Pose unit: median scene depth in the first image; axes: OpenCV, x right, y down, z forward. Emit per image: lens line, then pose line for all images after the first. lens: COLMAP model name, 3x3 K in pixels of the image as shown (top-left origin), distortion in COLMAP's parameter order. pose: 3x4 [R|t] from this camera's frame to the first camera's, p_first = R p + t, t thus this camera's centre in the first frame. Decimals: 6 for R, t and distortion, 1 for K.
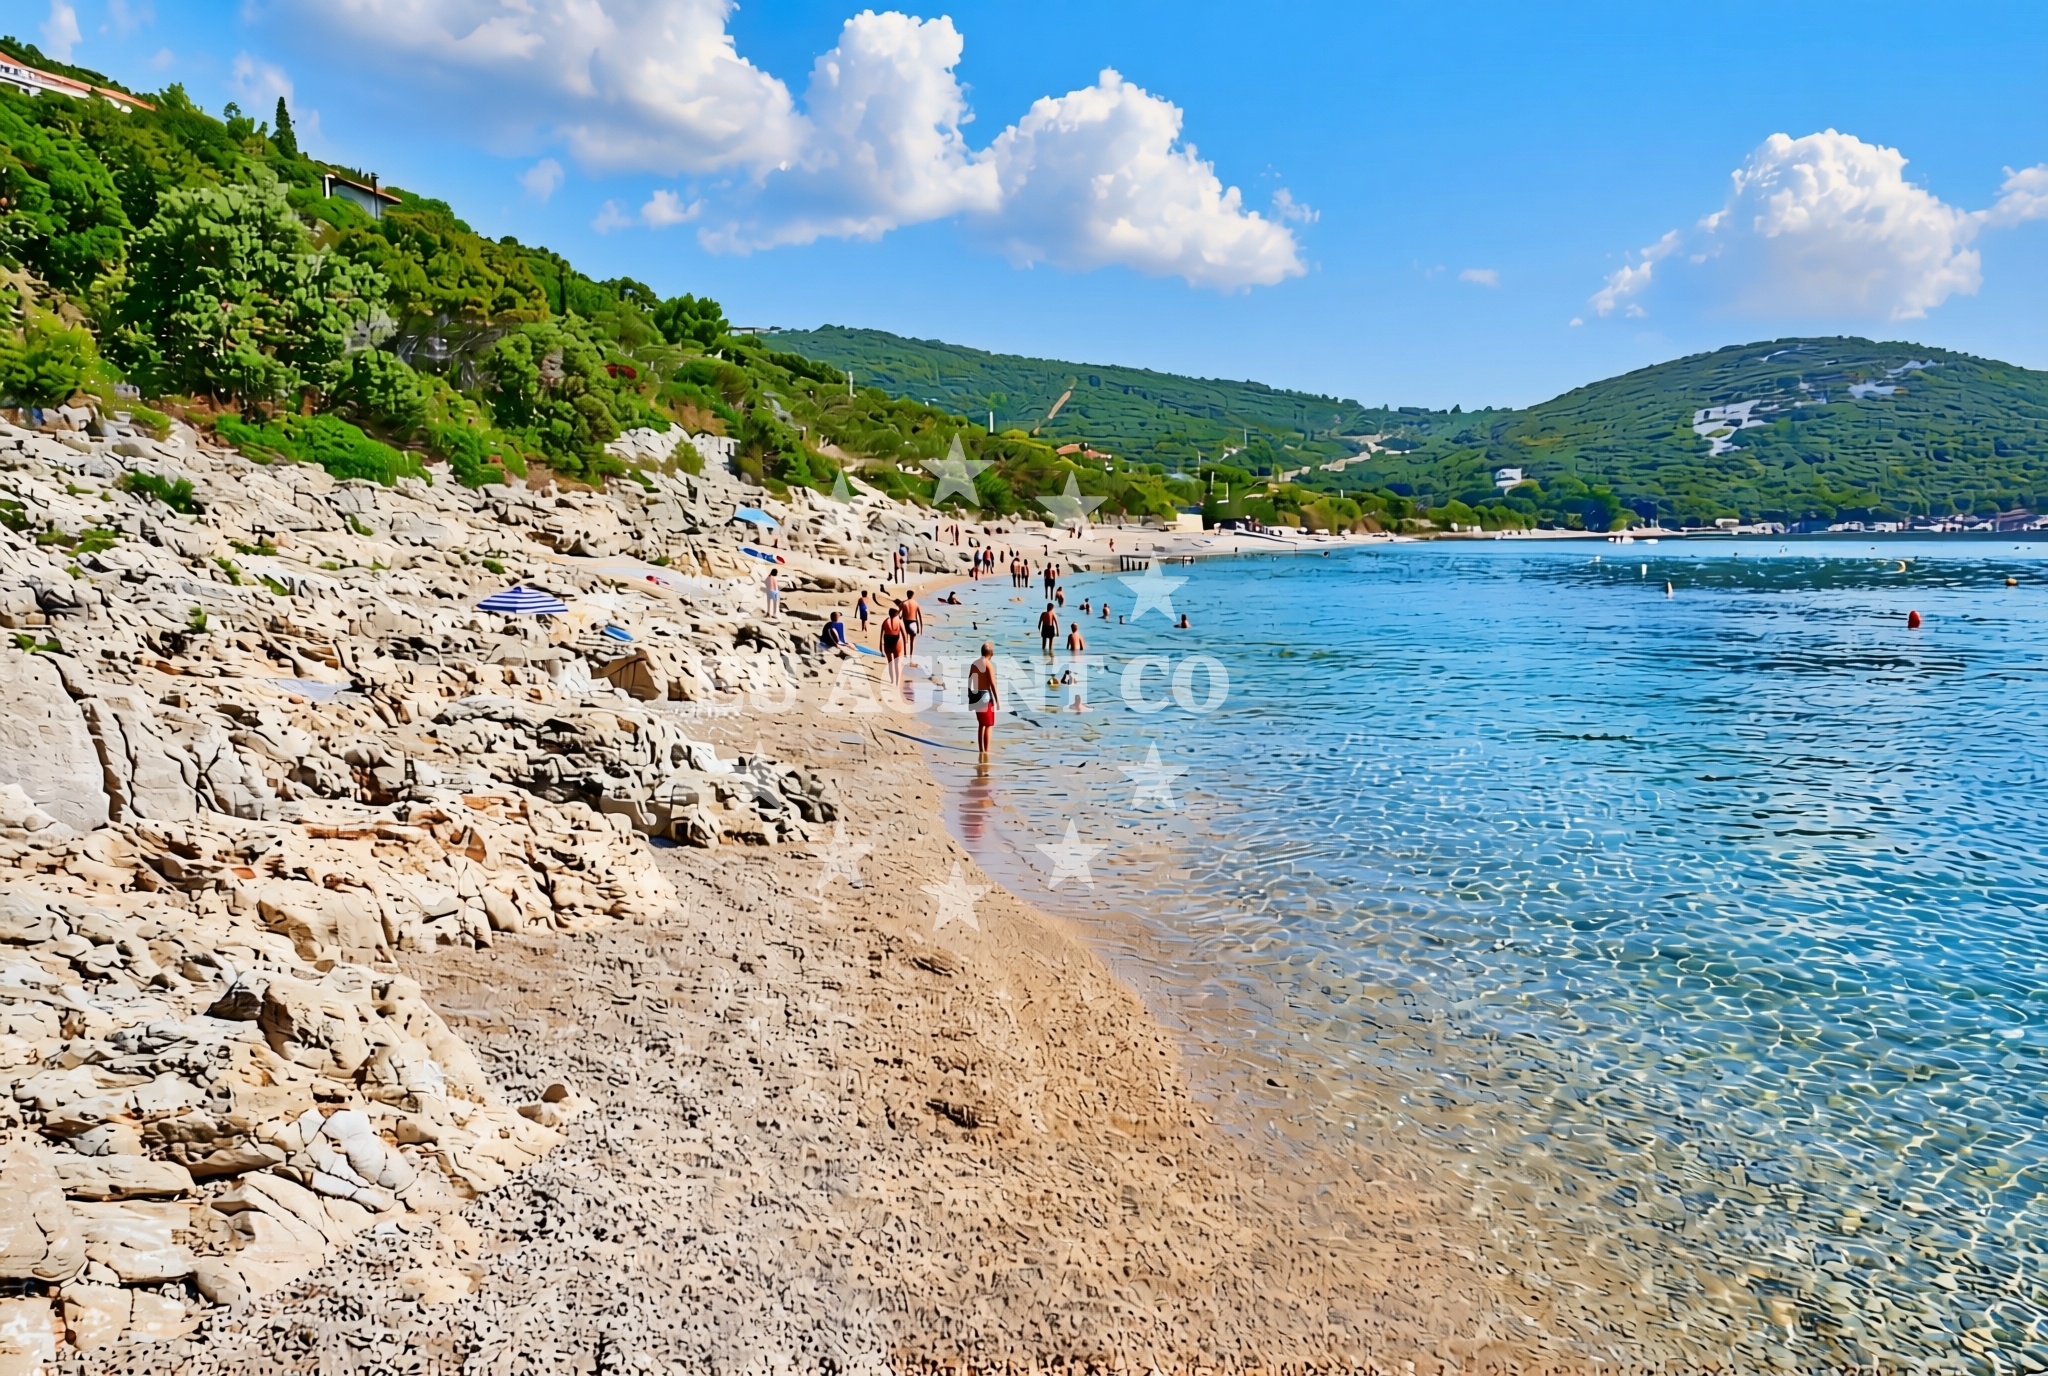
lens RADIAL K [[1442.4, 0, 1019.0], [0, 1442.4, 709.0], [0, 0, 1]] dist [-0.022334, -0.007736]
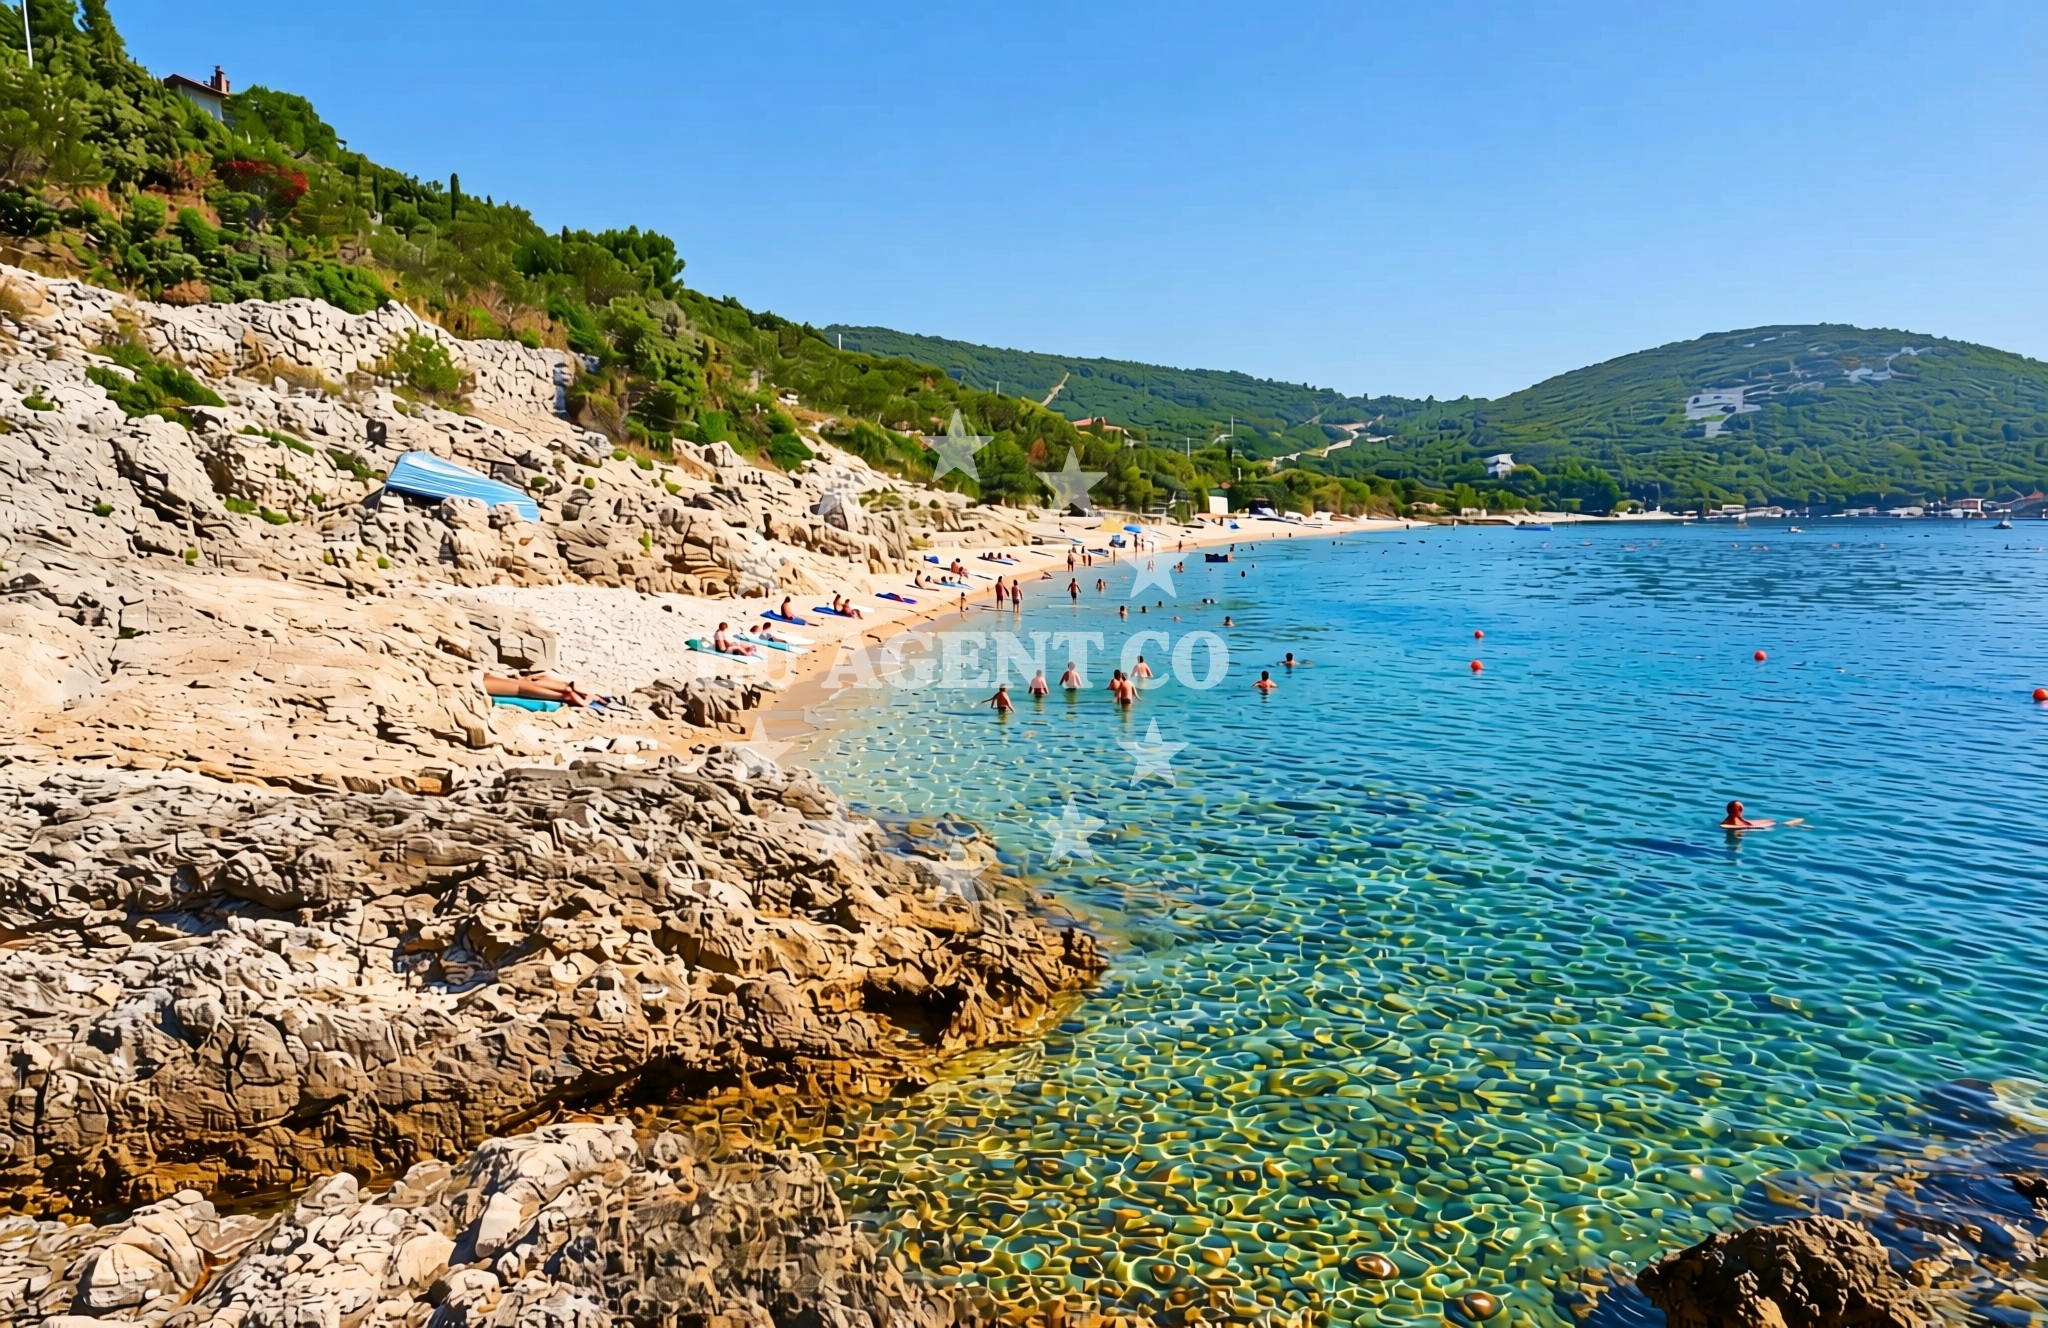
lens RADIAL K [[1299.2, 0, 973.4], [0, 1299.2, 645.8], [0, 0, 1]] dist [-0.007225, -0.010398]
pose [[0.999657, 0.003149, -0.025999, -0.007631], [-0.003735, 0.999740, -0.022497, -0.016117], [0.025921, 0.022586, 0.999409, 0.127575]]
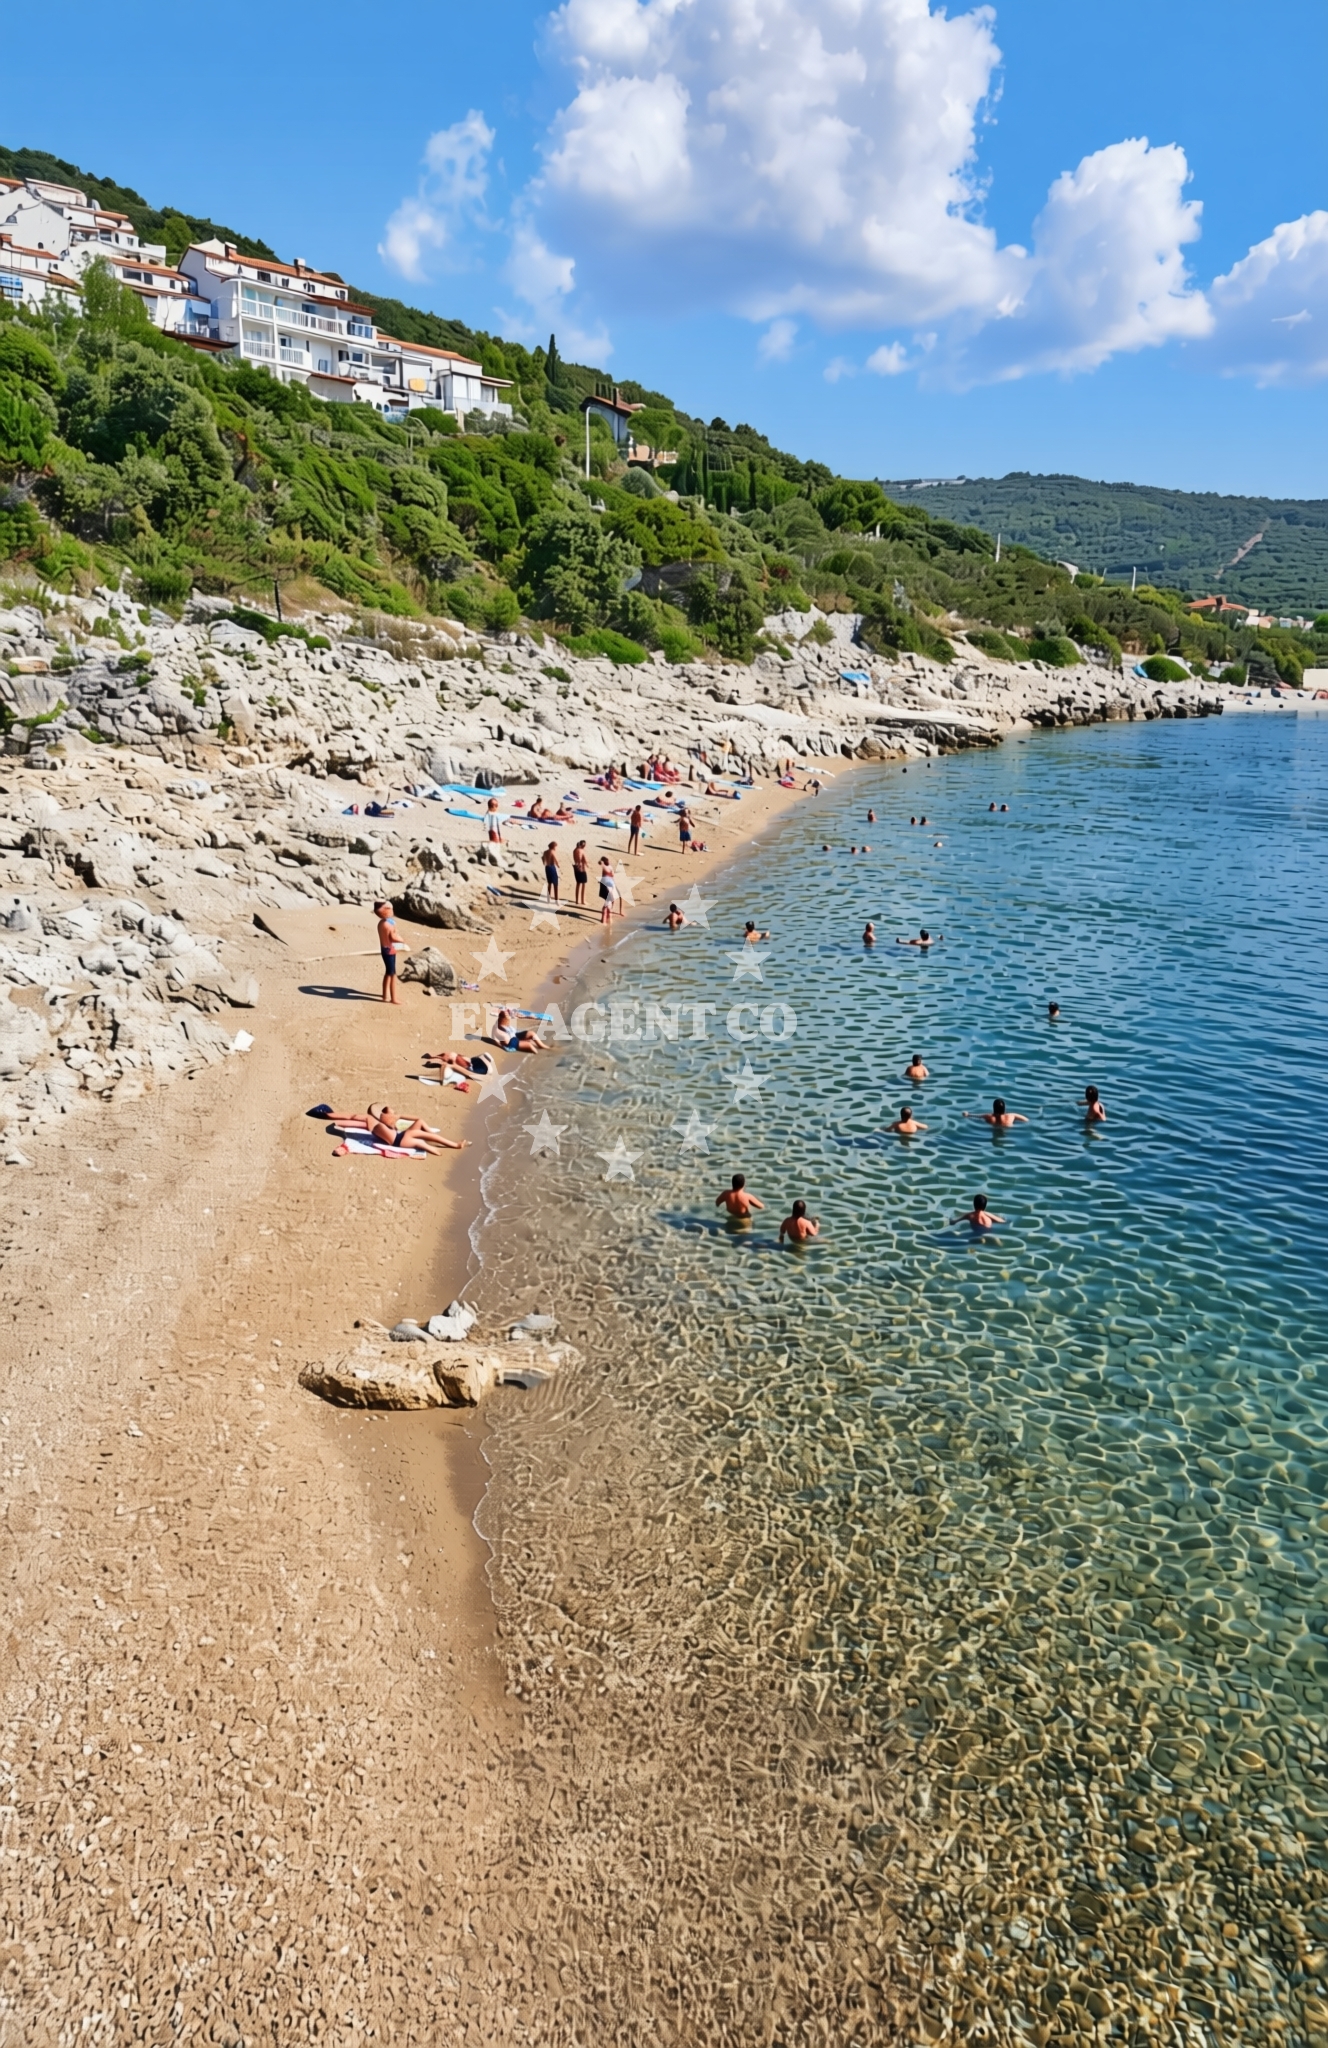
lens RADIAL K [[1299.2, 0, 575.0], [0, 1299.2, 1158.5], [0, 0, 1]] dist [-0.007225, -0.010398]
pose [[0.907161, 0.145199, -0.394938, 0.030164], [-0.051240, 0.969711, 0.238818, 0.008521], [0.417652, -0.196410, 0.887124, -0.078142]]
